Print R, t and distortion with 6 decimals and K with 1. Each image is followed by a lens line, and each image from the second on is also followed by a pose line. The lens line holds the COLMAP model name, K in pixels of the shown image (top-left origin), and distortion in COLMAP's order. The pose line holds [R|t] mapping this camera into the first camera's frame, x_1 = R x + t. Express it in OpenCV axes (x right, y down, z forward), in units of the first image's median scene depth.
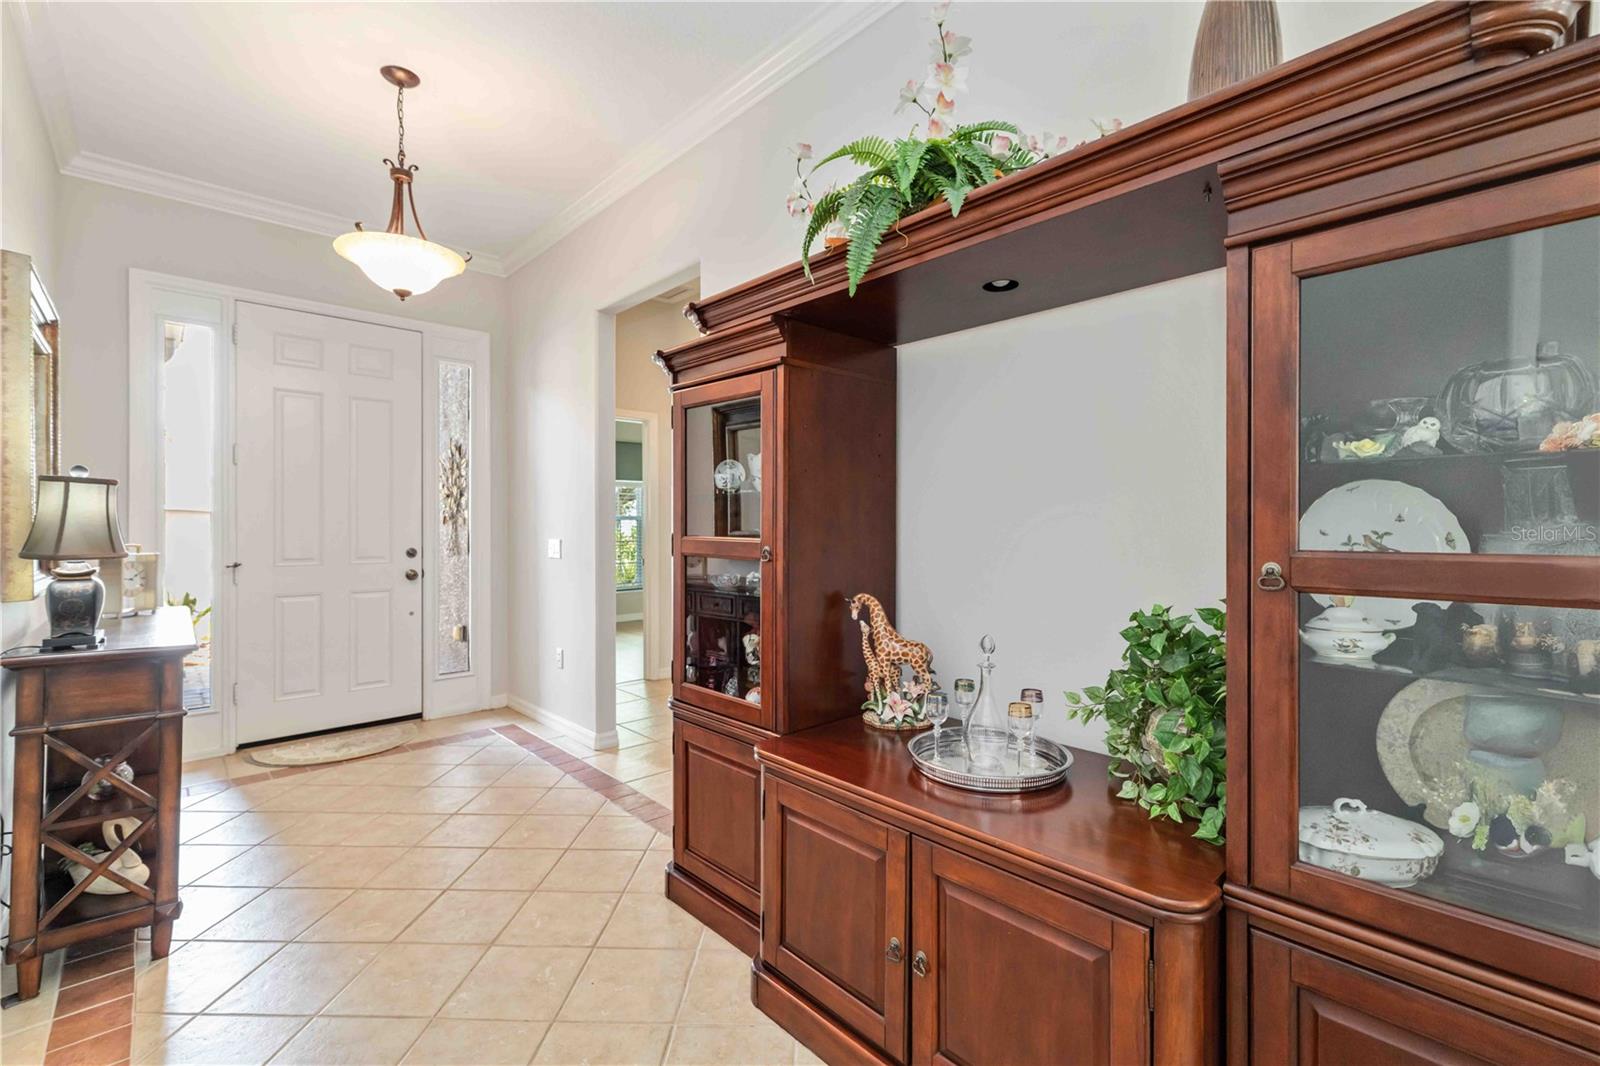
lens RADIAL K [[697.6, 0, 813.7], [0, 697.6, 527.2], [0, 0, 1]] dist [0.001353, 0.000323]
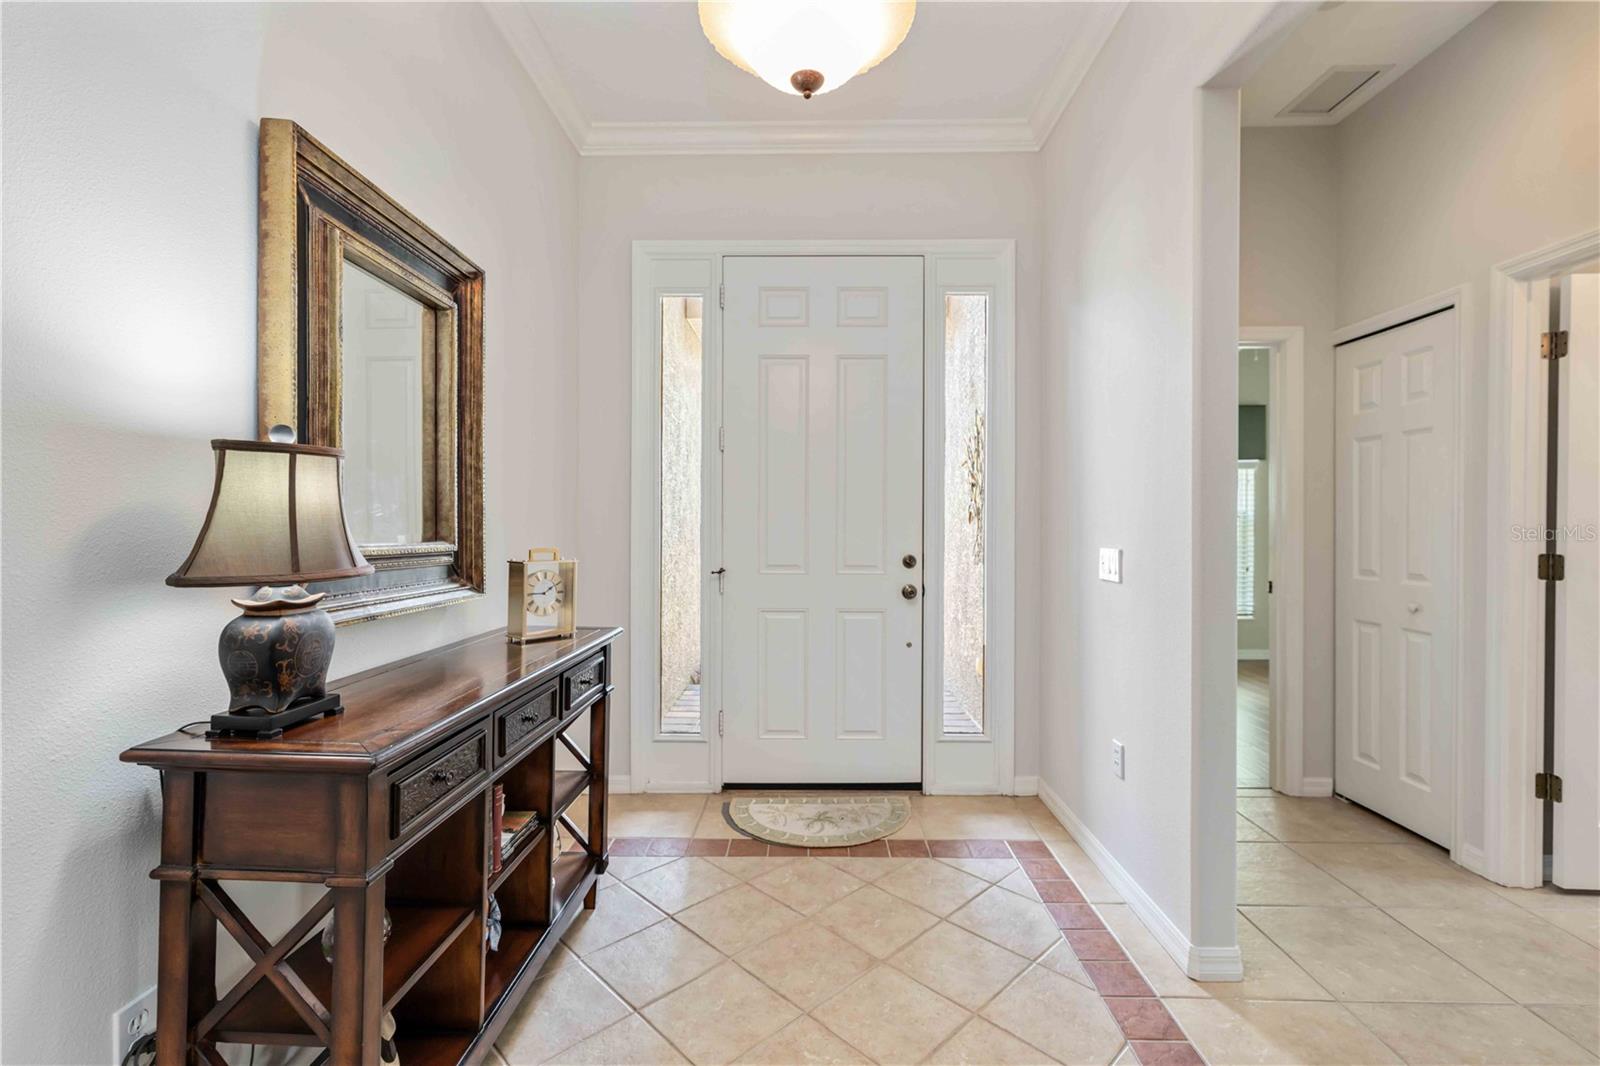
lens RADIAL K [[697.6, 0, 796.6], [0, 697.6, 524.1], [0, 0, 1]] dist [0.001353, 0.000323]
pose [[0.704957, 0.004143, -0.709238, -0.157870], [-0.004537, 0.999989, 0.001331, -0.003111], [0.709236, 0.002279, 0.704968, 0.447571]]
